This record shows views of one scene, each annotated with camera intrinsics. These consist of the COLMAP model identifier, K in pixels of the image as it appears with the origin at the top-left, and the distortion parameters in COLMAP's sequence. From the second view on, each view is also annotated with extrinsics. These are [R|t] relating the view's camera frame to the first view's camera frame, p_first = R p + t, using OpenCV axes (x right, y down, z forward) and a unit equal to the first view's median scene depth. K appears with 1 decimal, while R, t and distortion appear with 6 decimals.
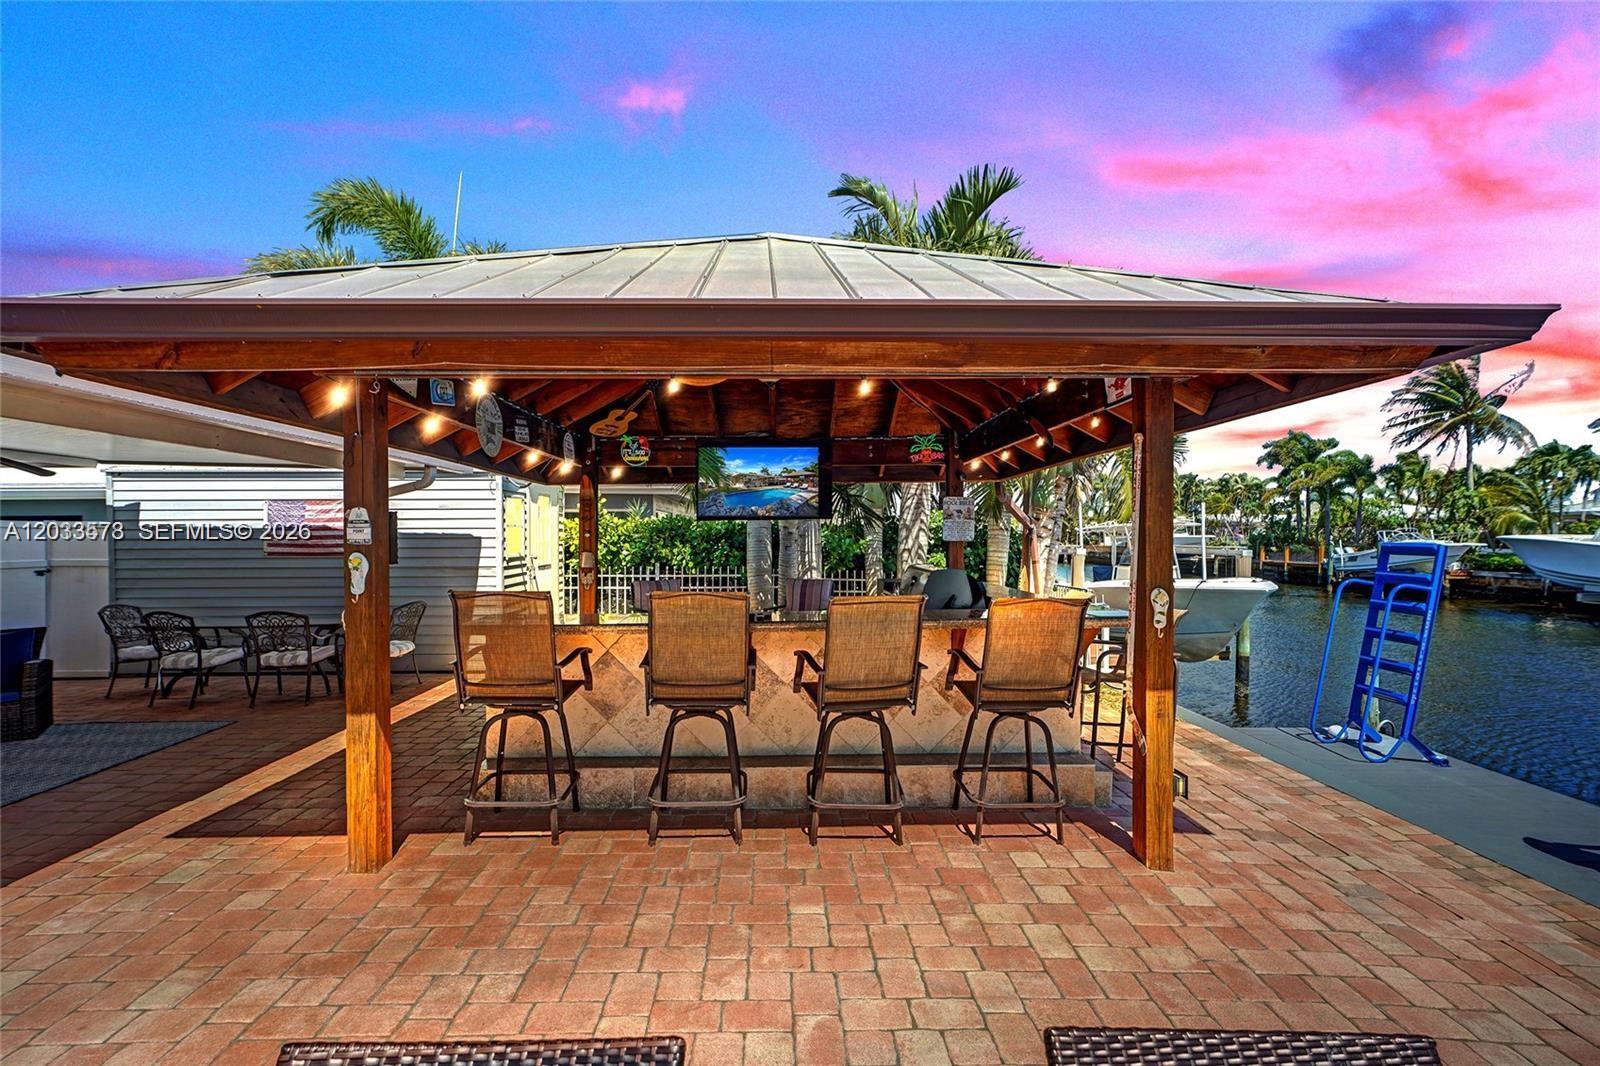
lens RADIAL K [[711.6, 0, 805.5], [0, 711.6, 531.5], [0, 0, 1]] dist [0.000191, 0.000964]
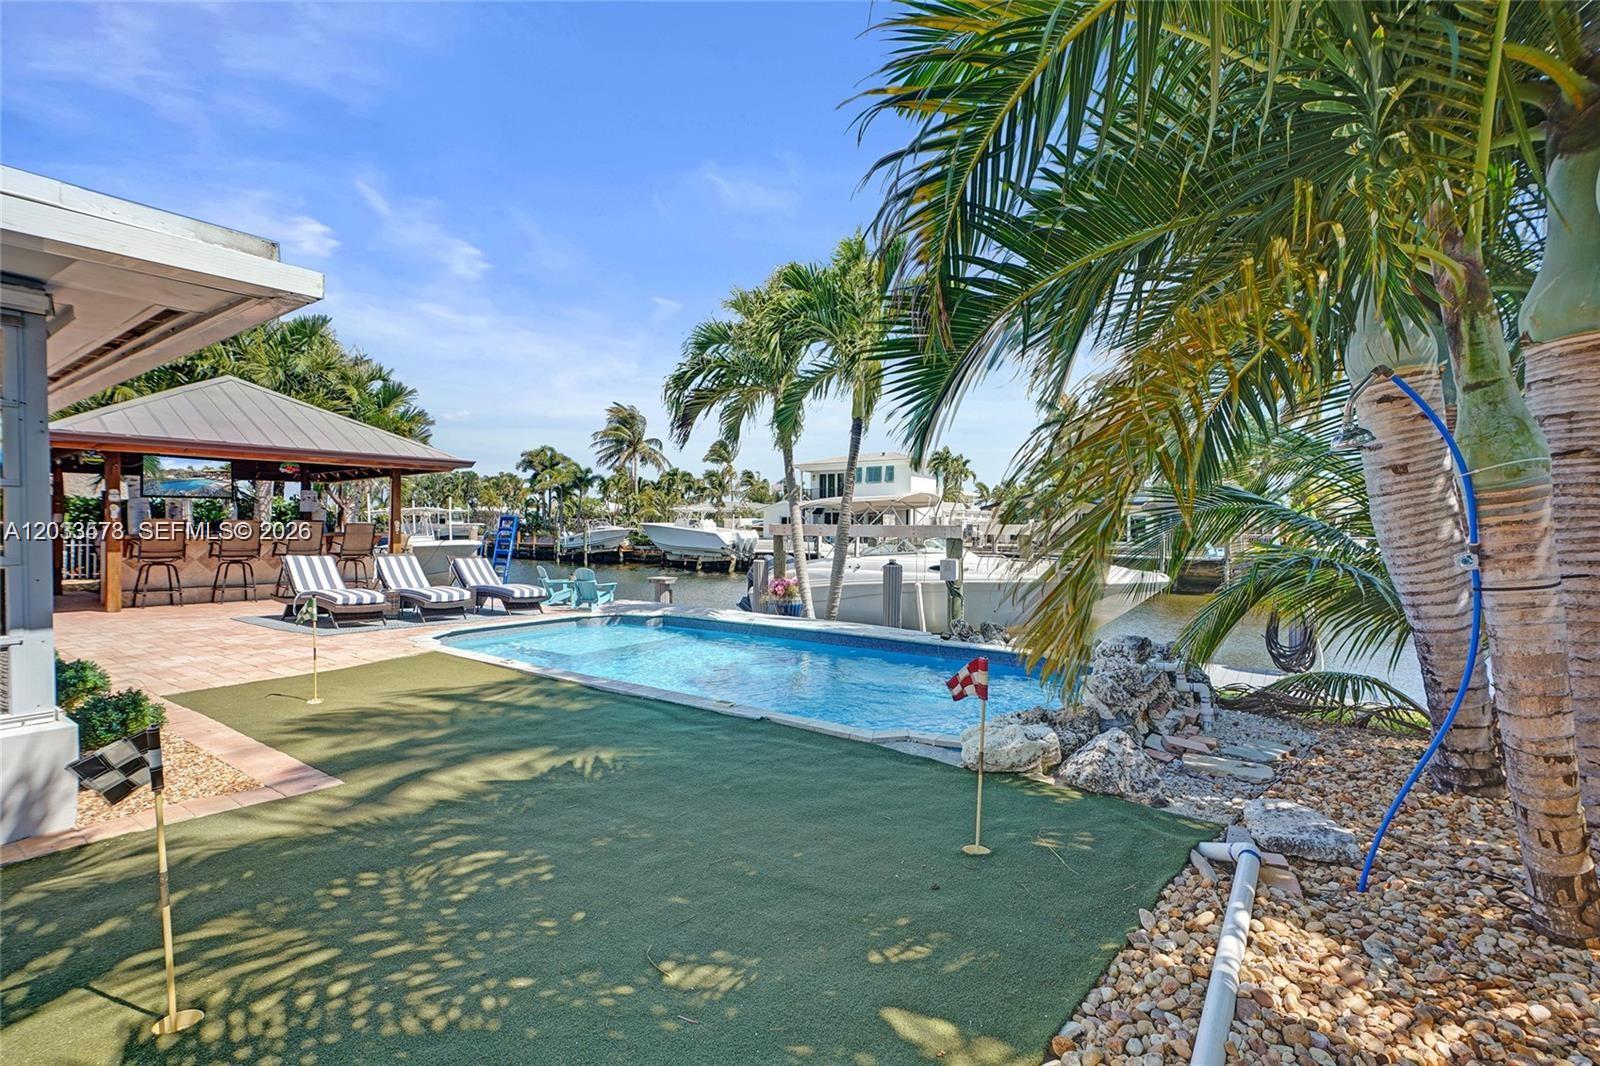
lens RADIAL K [[711.6, 0, 804.4], [0, 711.6, 533.3], [0, 0, 1]] dist [0.000191, 0.000964]
pose [[0.600247, -0.001124, 0.799814, -0.087980], [-0.010100, 0.999909, 0.008985, 0.006878], [-0.799751, -0.013471, 0.600181, -0.206210]]
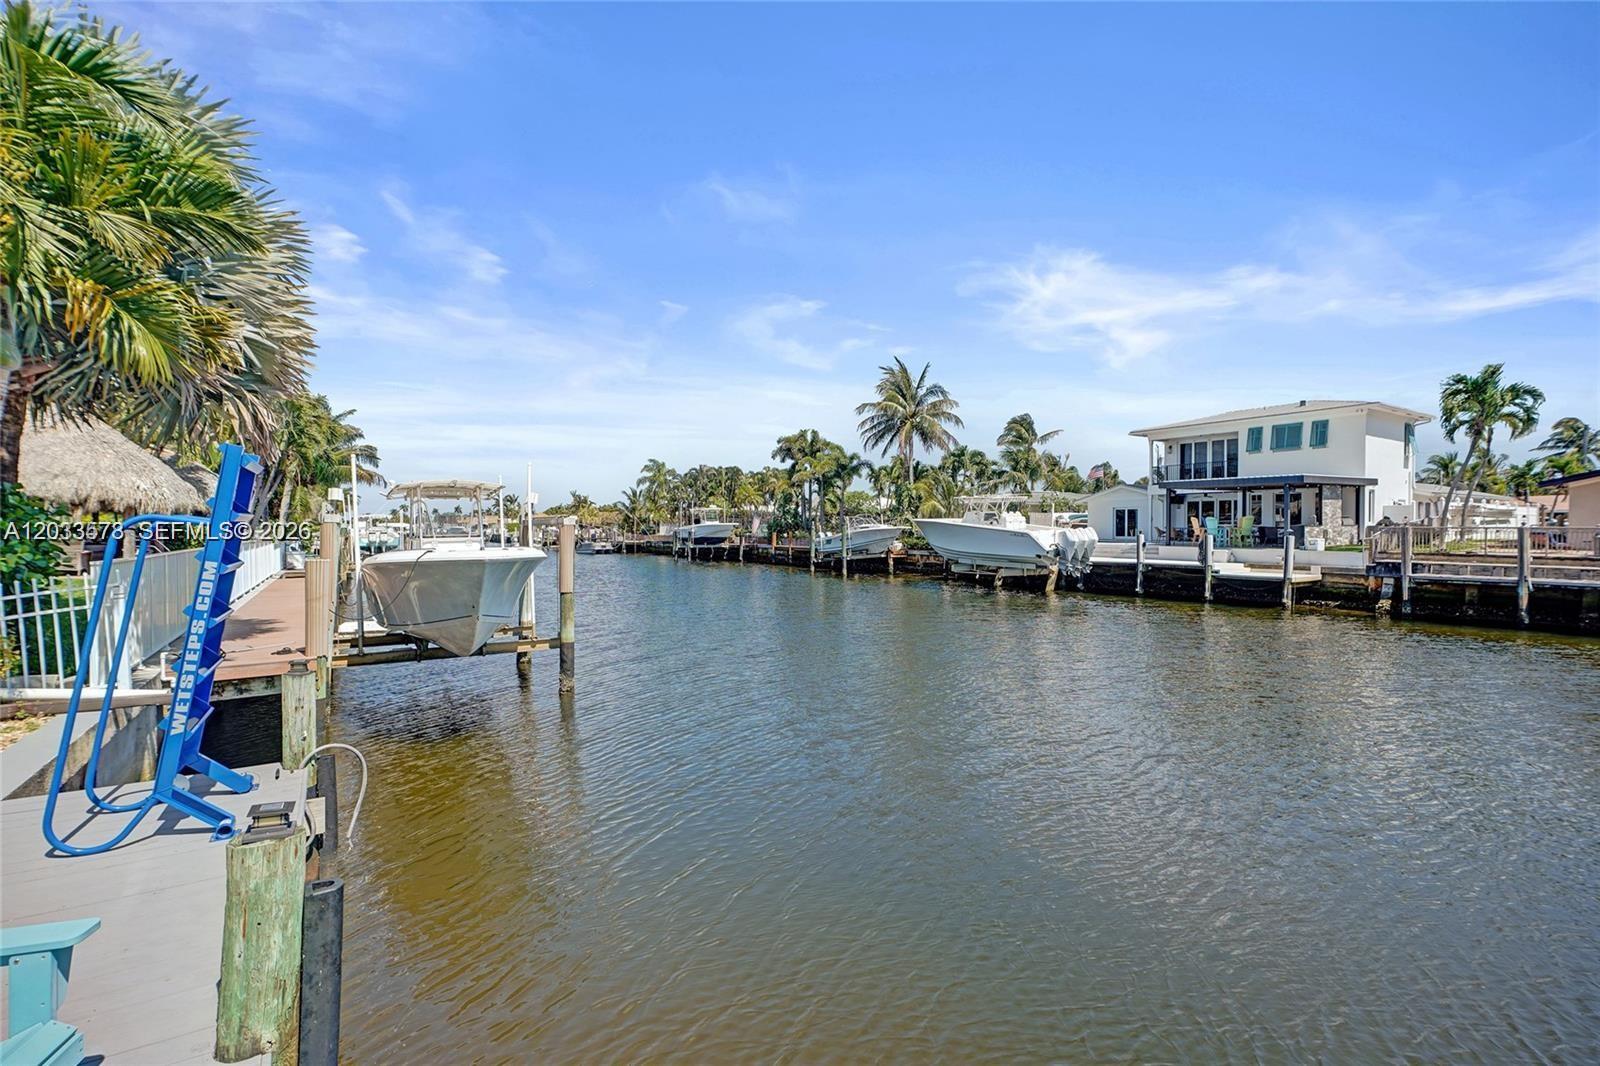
lens RADIAL K [[711.6, 0, 796.7], [0, 711.6, 545.4], [0, 0, 1]] dist [0.000191, 0.000964]
pose [[0.868182, -0.014097, 0.496045, 0.136537], [0.000358, 0.999614, 0.027782, 0.010511], [-0.496246, -0.023942, 0.867852, 0.037535]]
